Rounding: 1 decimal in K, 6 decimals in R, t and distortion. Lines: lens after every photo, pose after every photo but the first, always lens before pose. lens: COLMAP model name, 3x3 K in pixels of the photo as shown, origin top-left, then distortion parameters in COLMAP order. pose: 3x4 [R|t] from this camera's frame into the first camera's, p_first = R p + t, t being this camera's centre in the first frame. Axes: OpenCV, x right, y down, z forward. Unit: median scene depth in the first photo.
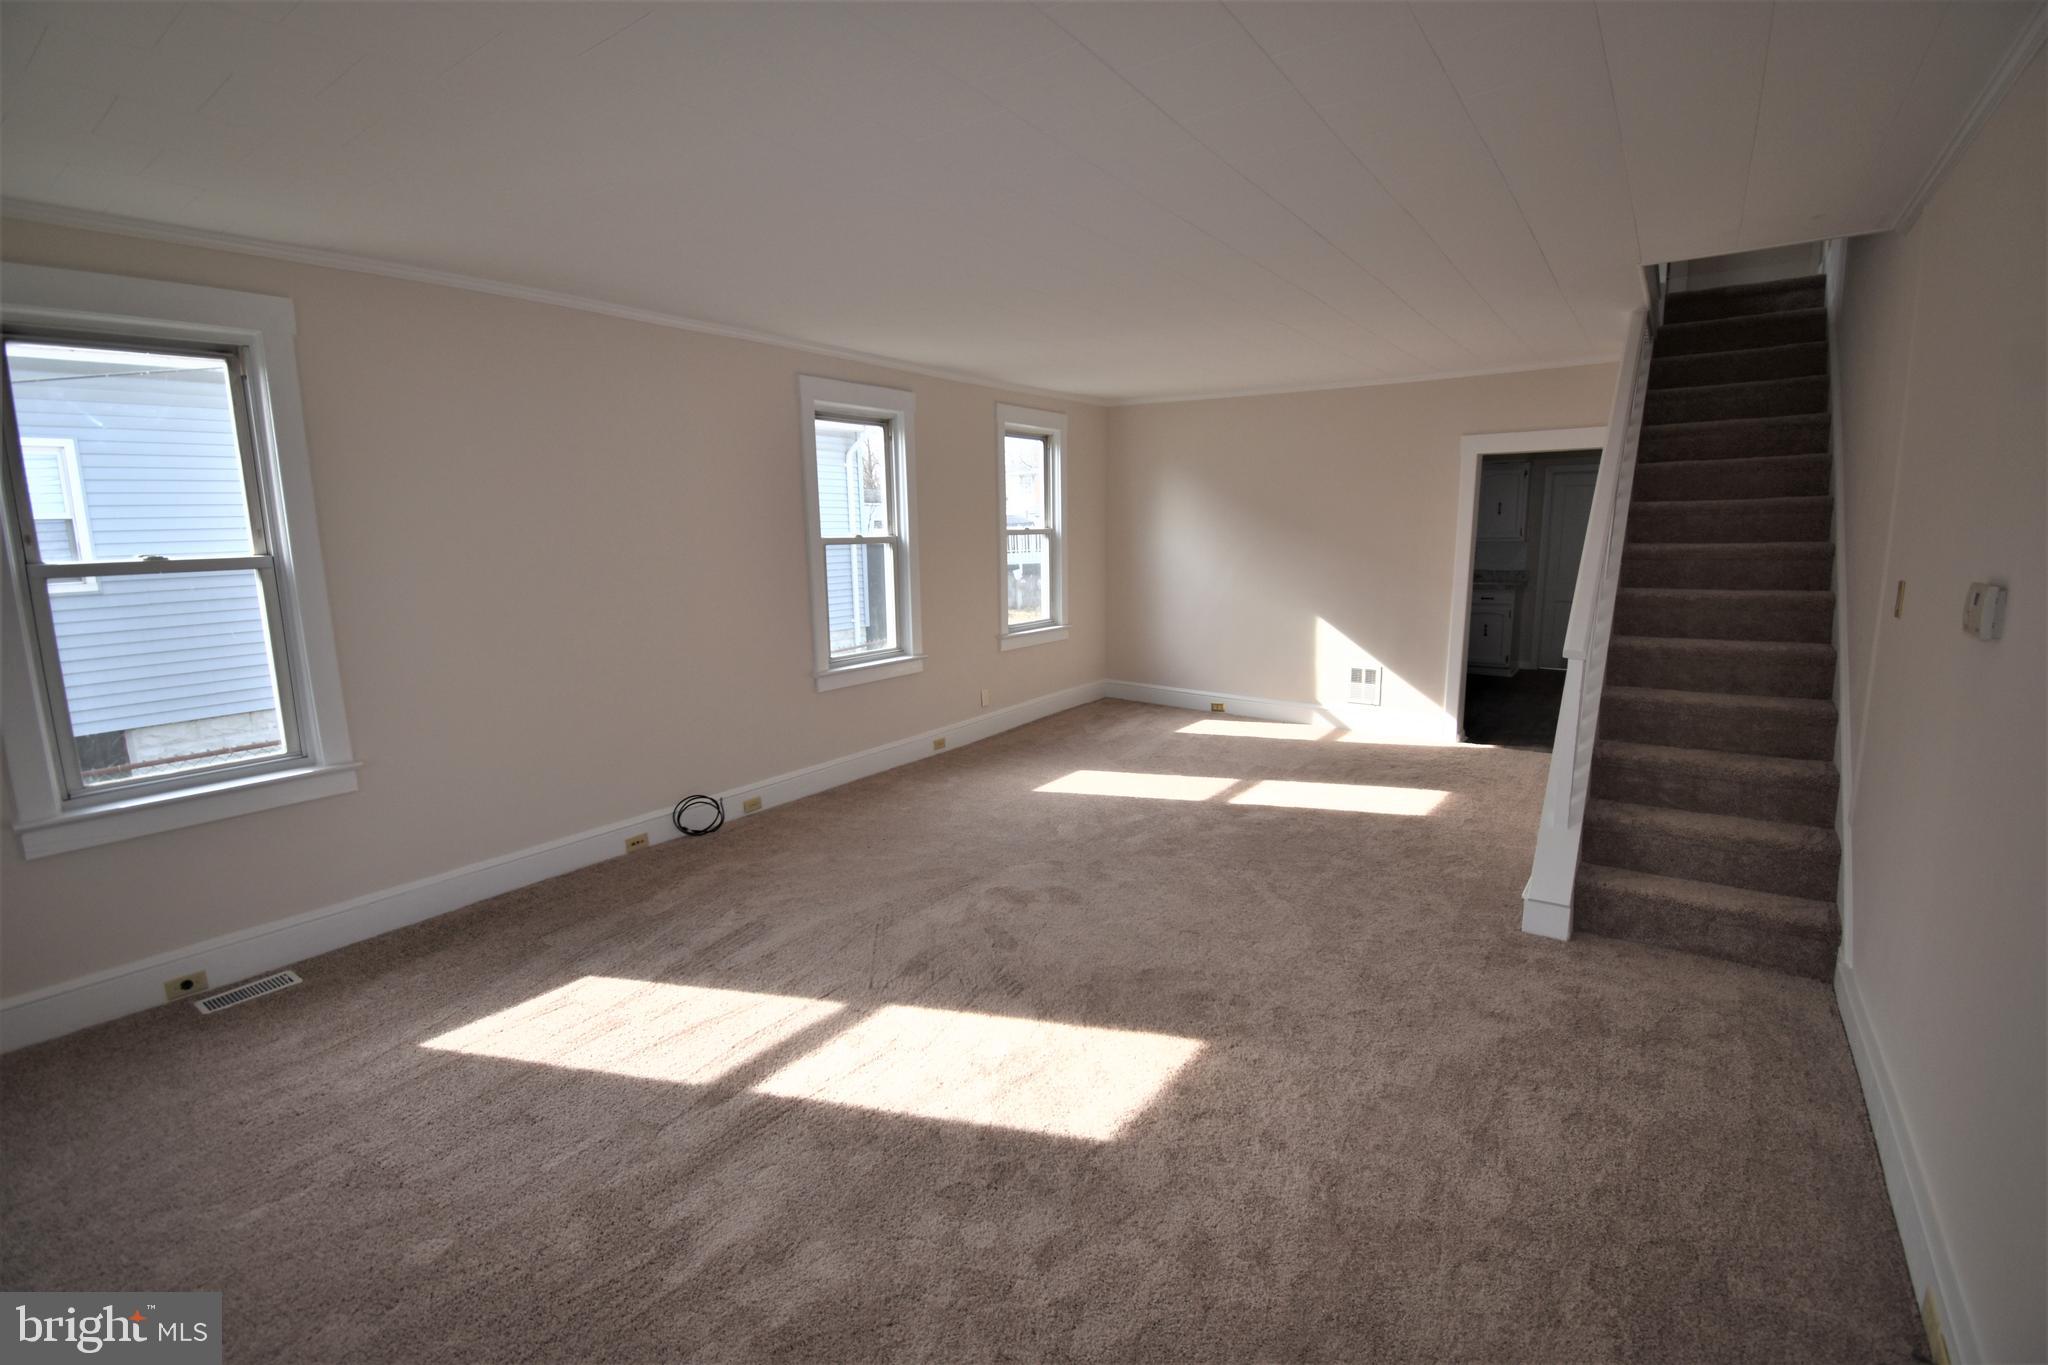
lens RADIAL K [[903.3, 0, 1022.8], [0, 903.3, 674.7], [0, 0, 1]] dist [-0.000071, -0.014001]
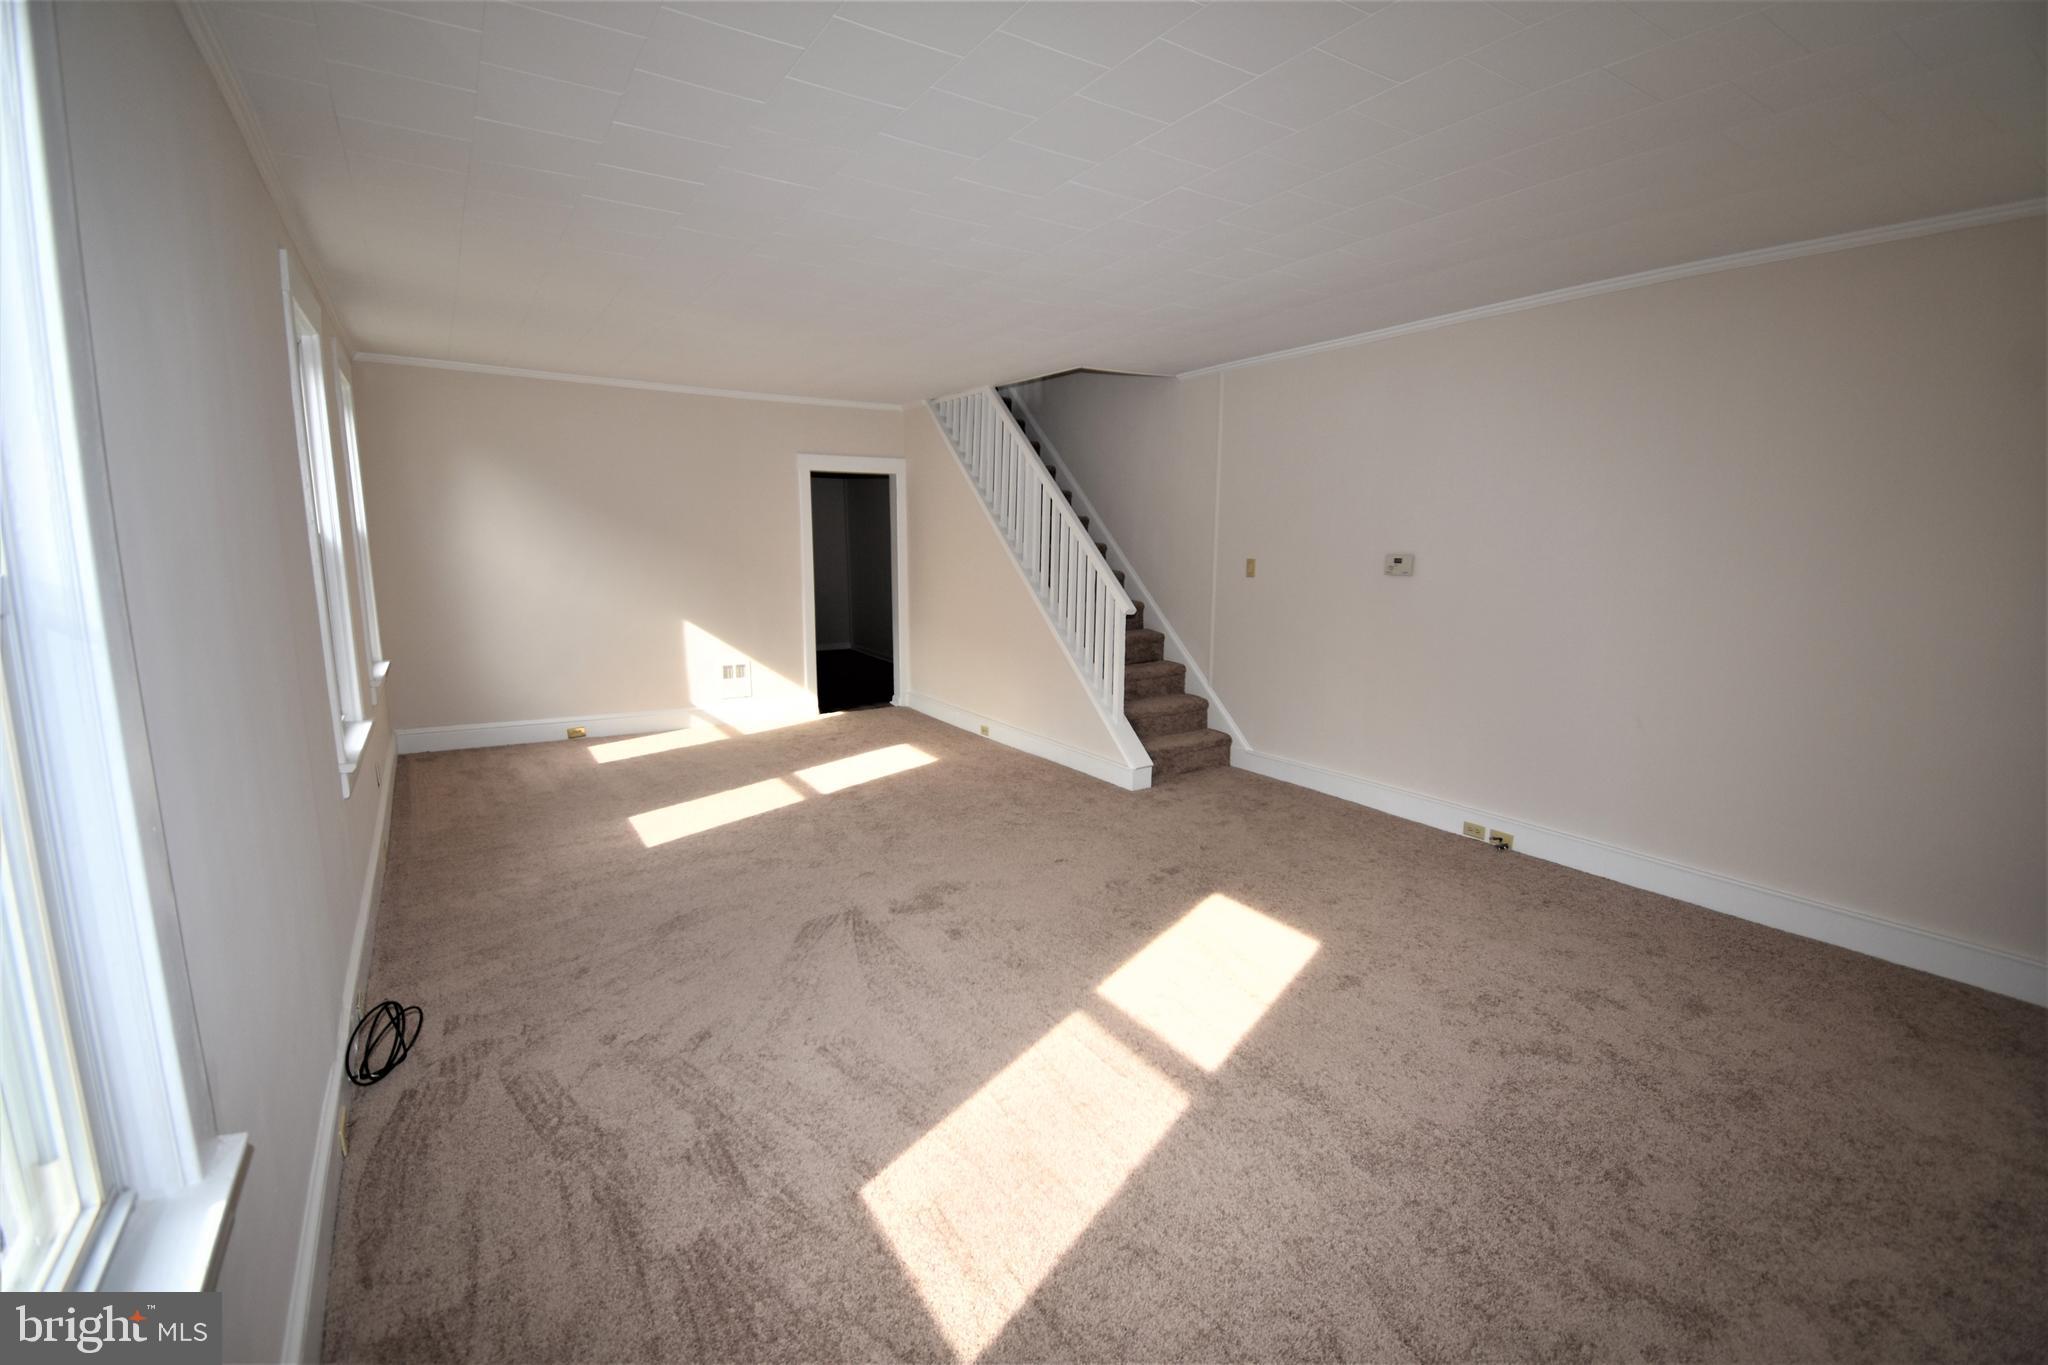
lens RADIAL K [[903.3, 0, 1021.9], [0, 903.3, 669.0], [0, 0, 1]] dist [-0.000071, -0.014001]
pose [[0.373060, -0.128774, 0.918827, -0.622075], [0.143281, 0.986437, 0.080074, -0.050380], [-0.916677, 0.101778, 0.386451, 0.374355]]
